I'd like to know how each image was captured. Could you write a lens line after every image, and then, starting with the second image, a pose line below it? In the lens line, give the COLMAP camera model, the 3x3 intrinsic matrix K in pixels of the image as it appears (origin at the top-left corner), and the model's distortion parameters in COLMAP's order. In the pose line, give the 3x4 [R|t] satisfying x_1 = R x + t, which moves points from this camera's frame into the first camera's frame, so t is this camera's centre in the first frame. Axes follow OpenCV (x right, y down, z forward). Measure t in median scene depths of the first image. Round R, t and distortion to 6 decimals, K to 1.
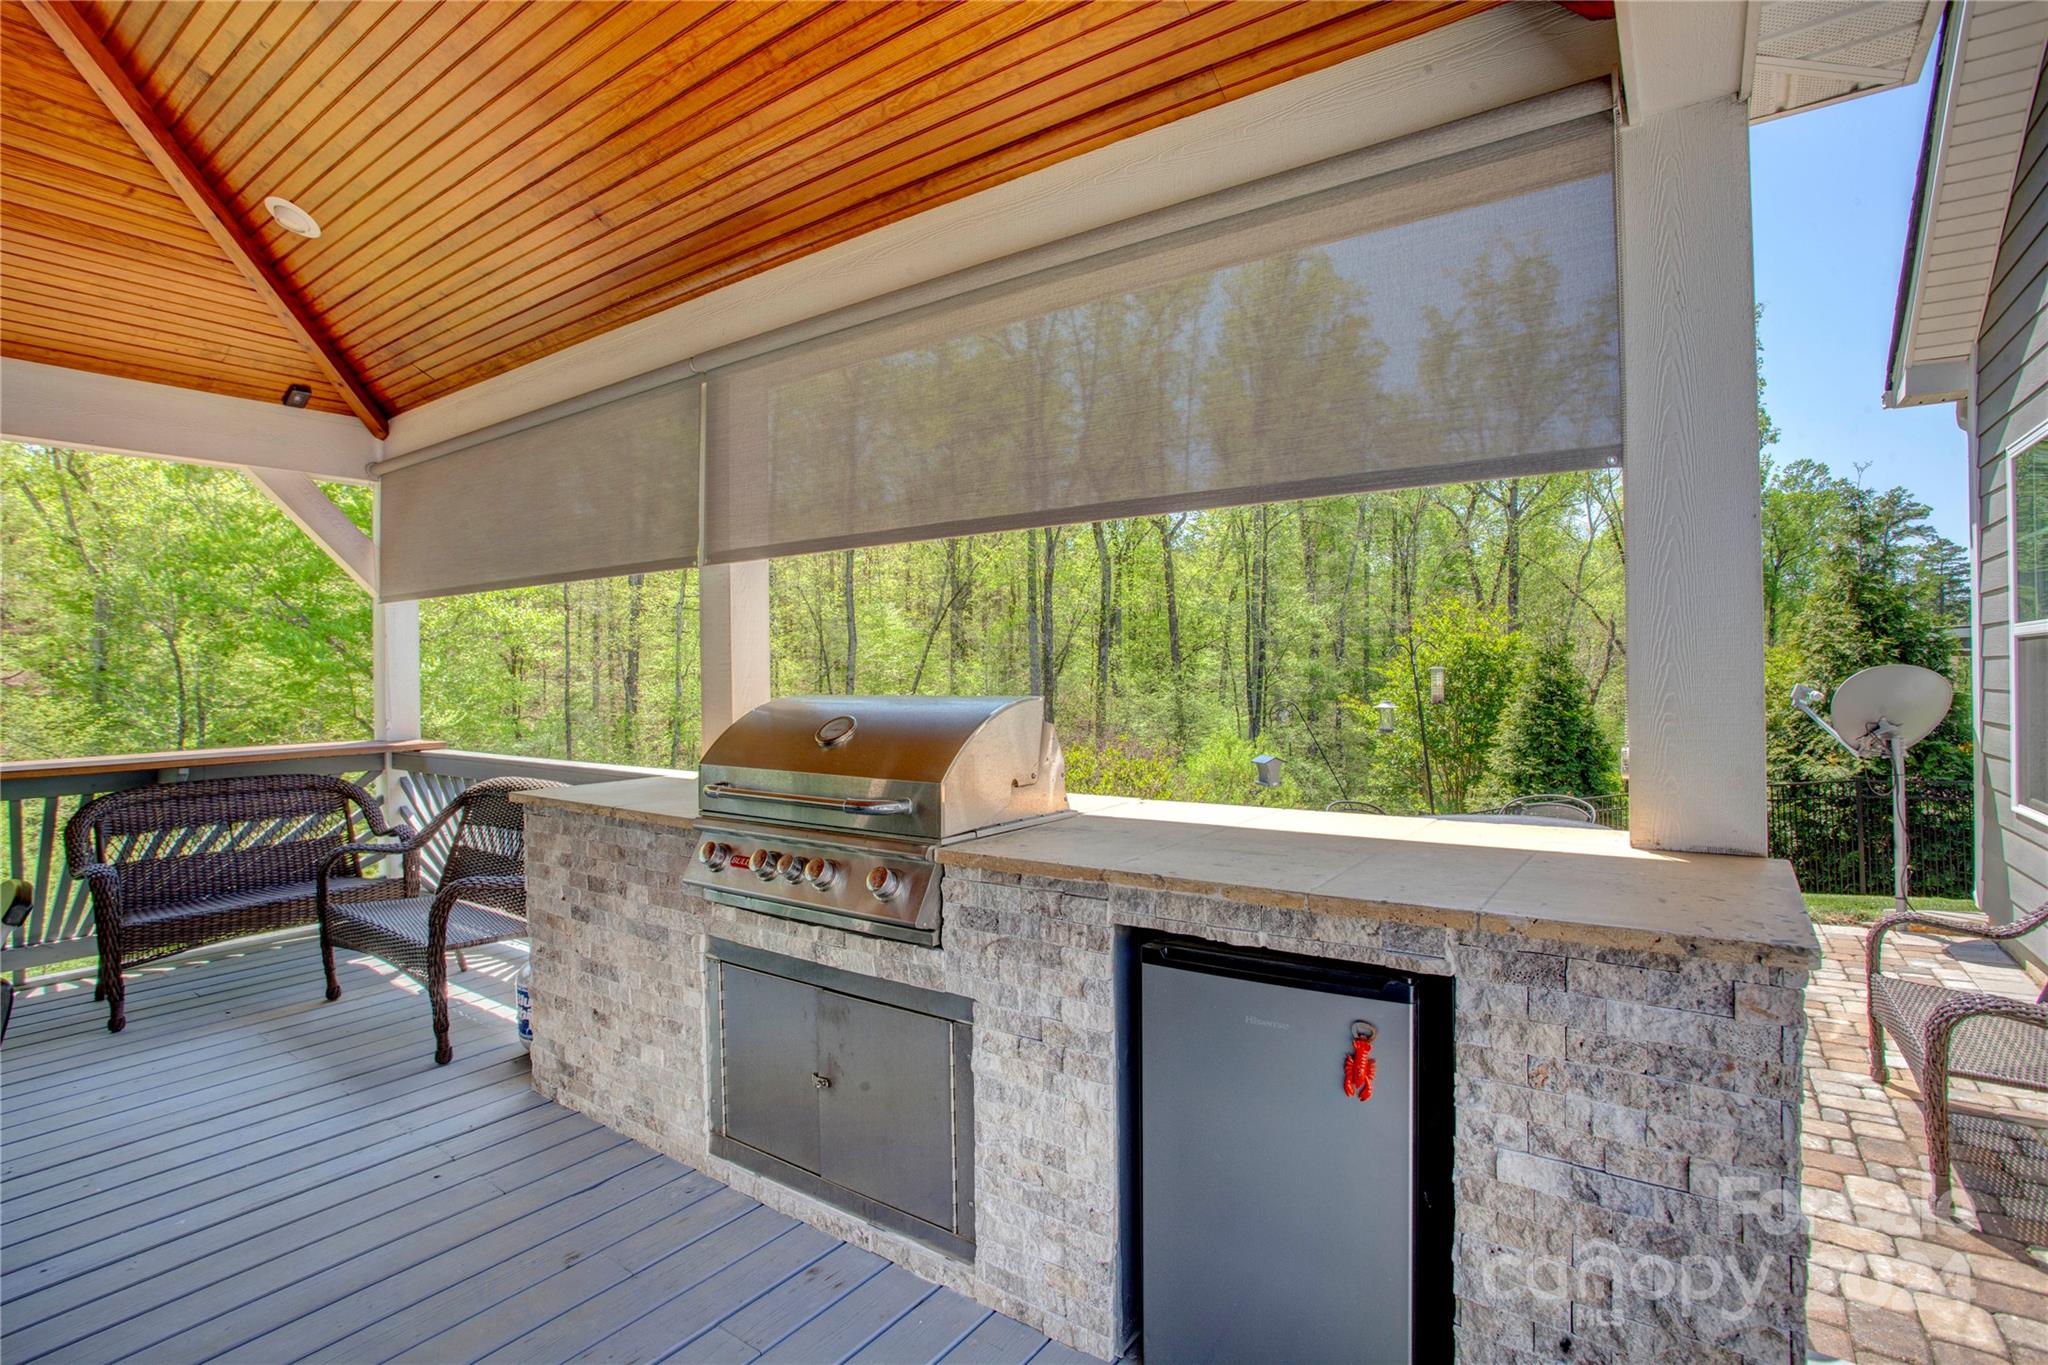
lens RADIAL K [[1011.8, 0, 1009.8], [0, 1011.8, 676.5], [0, 0, 1]] dist [-0.063771, 0.025633]
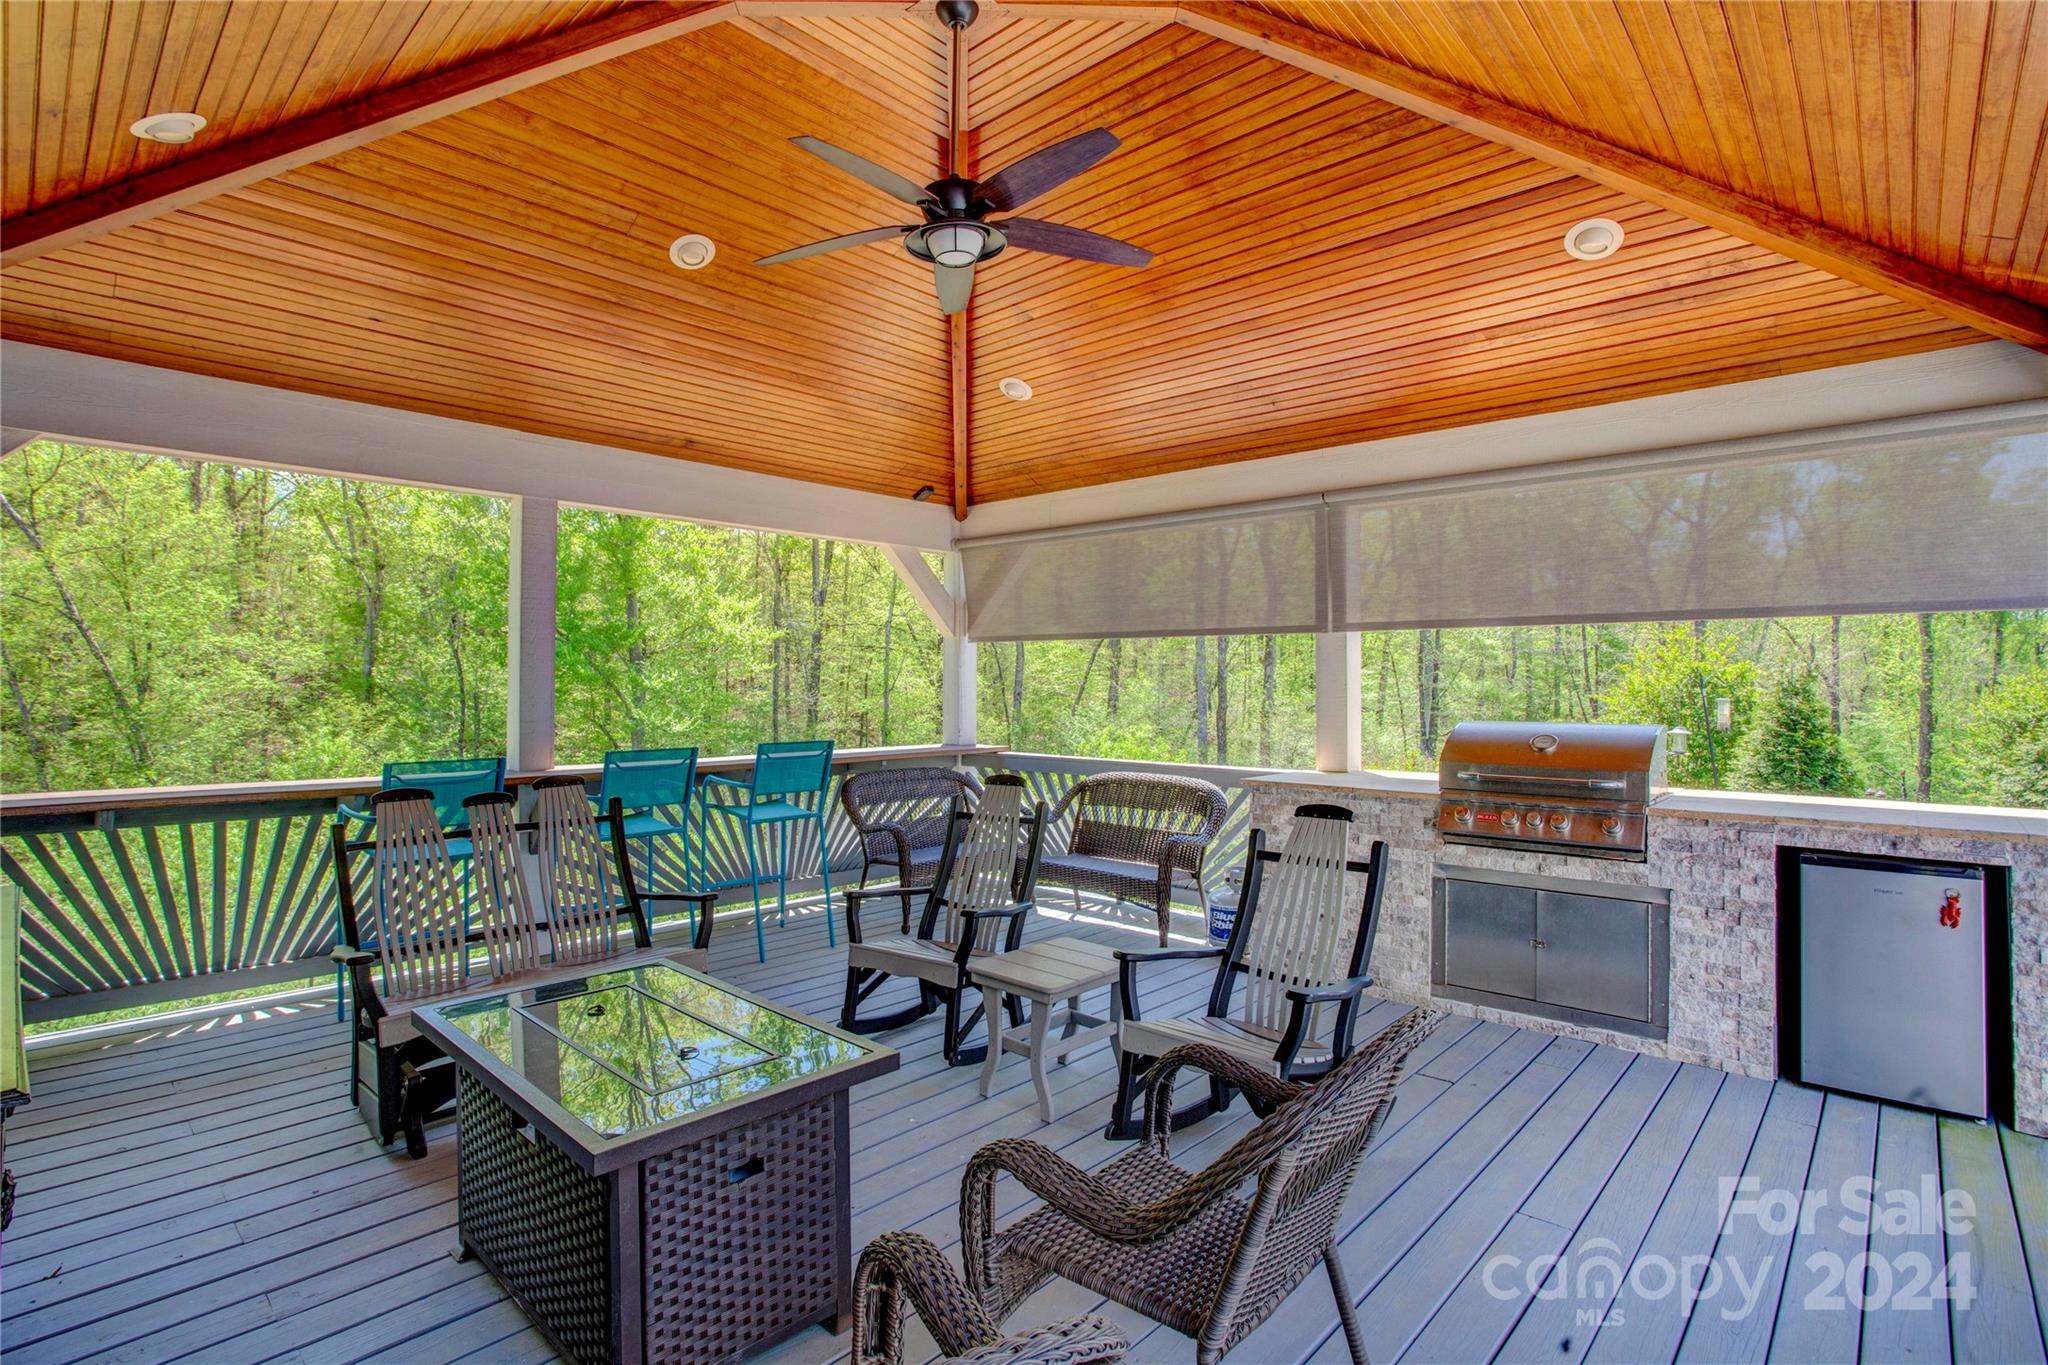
lens RADIAL K [[1011.8, 0, 1003.3], [0, 1011.8, 672.1], [0, 0, 1]] dist [-0.063771, 0.025633]
pose [[0.990807, 0.013523, -0.134603, -0.536487], [-0.016068, 0.999712, -0.017841, -0.013564], [0.134323, 0.019839, 0.990739, -0.511537]]
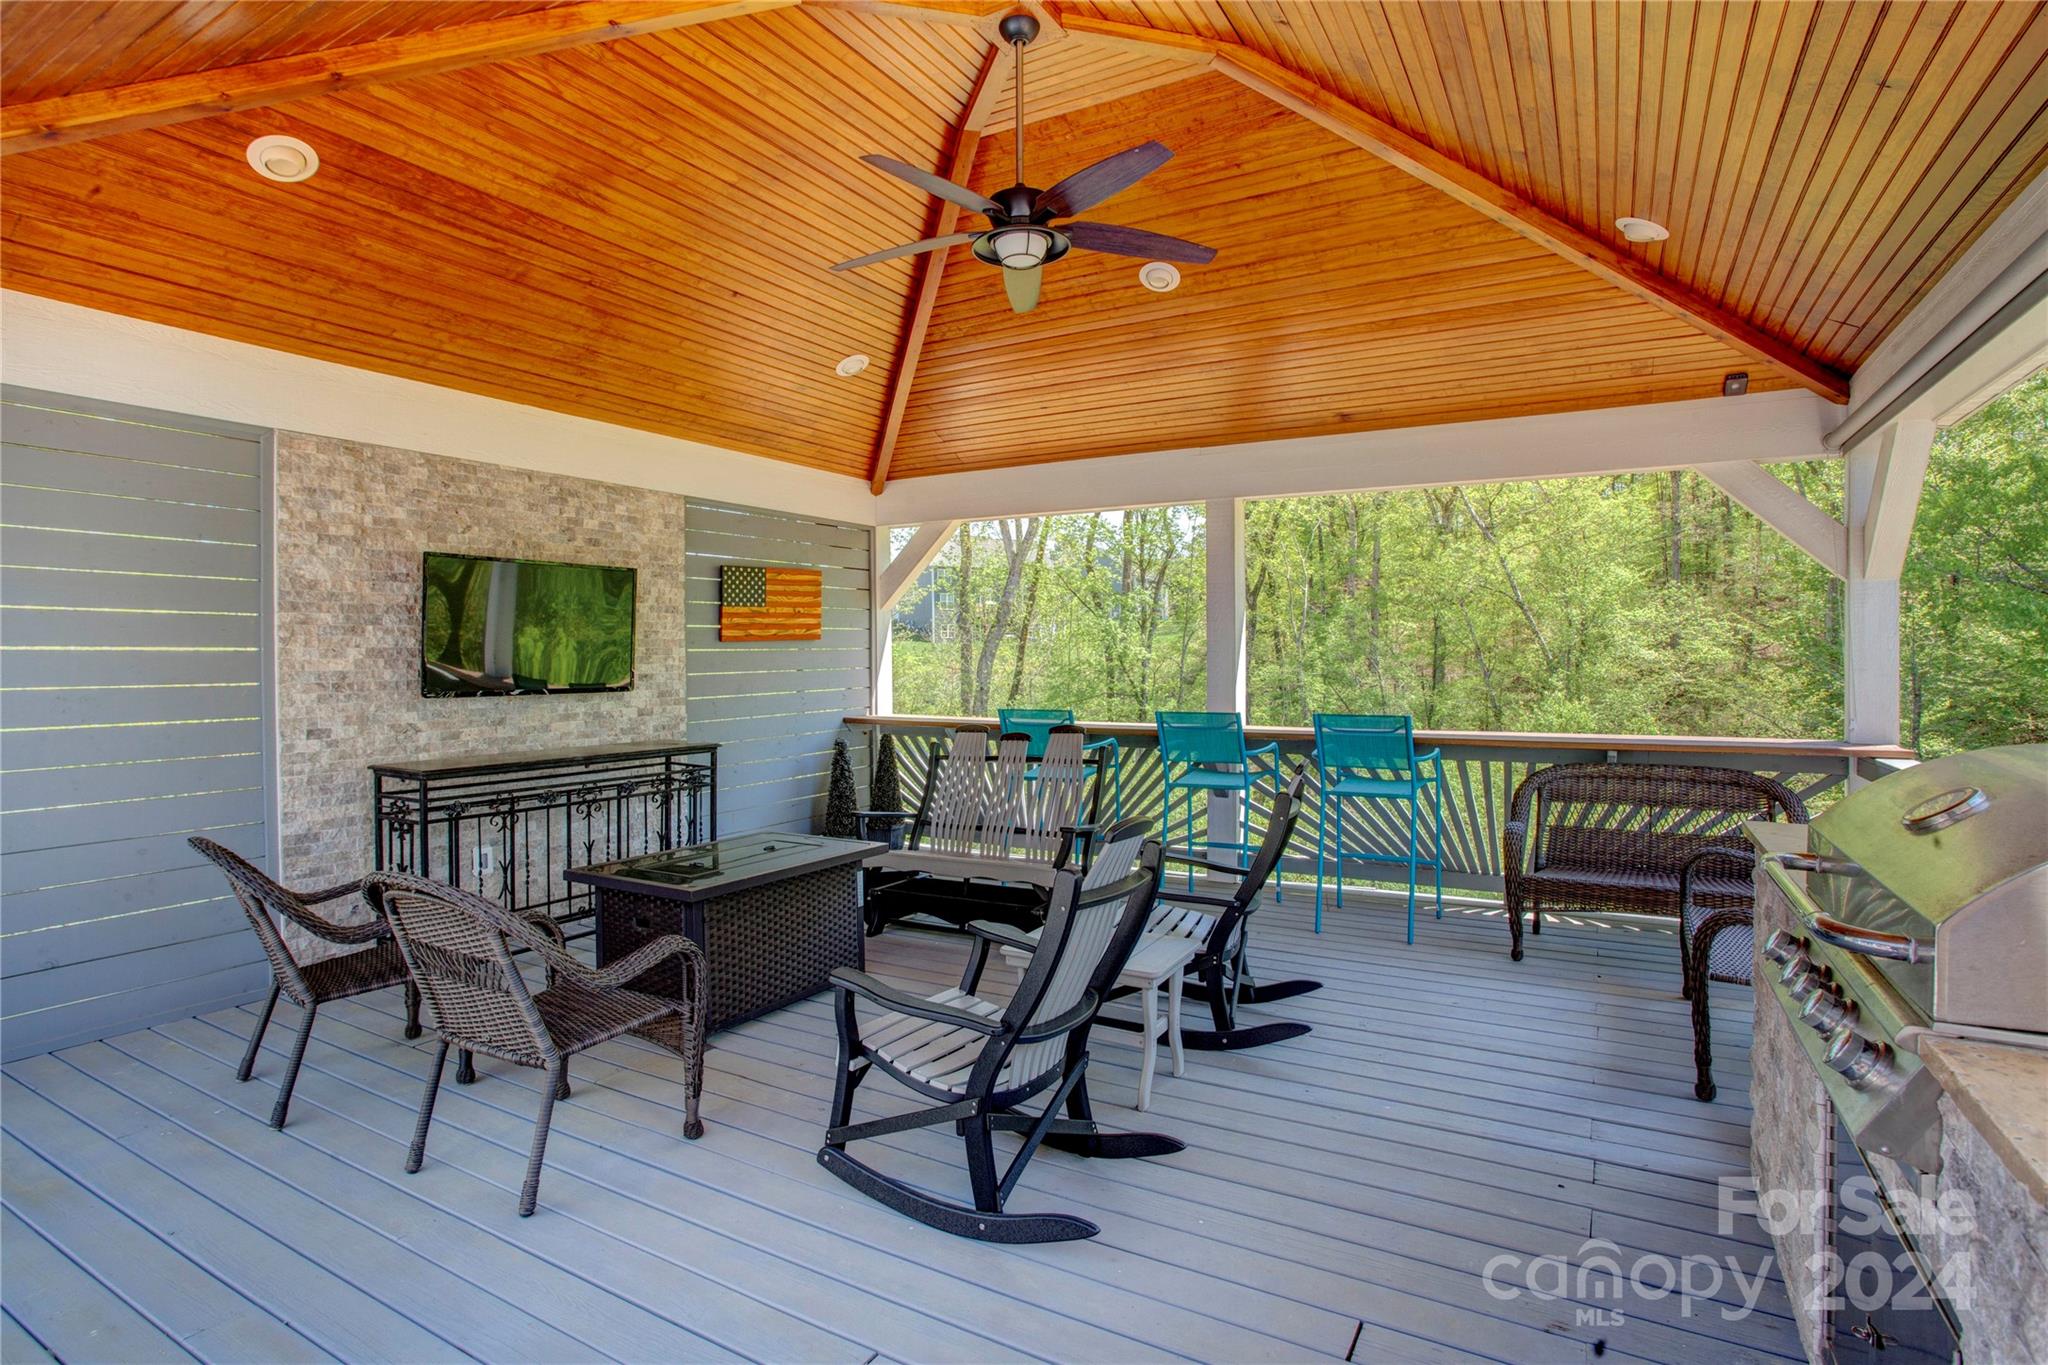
lens RADIAL K [[1011.8, 0, 1013.2], [0, 1011.8, 668.0], [0, 0, 1]] dist [-0.063771, 0.025633]
pose [[0.104287, 0.026152, -0.994203, 0.263197], [-0.005790, 0.999653, 0.025688, -0.032622], [0.994530, 0.003078, 0.104402, 0.259005]]
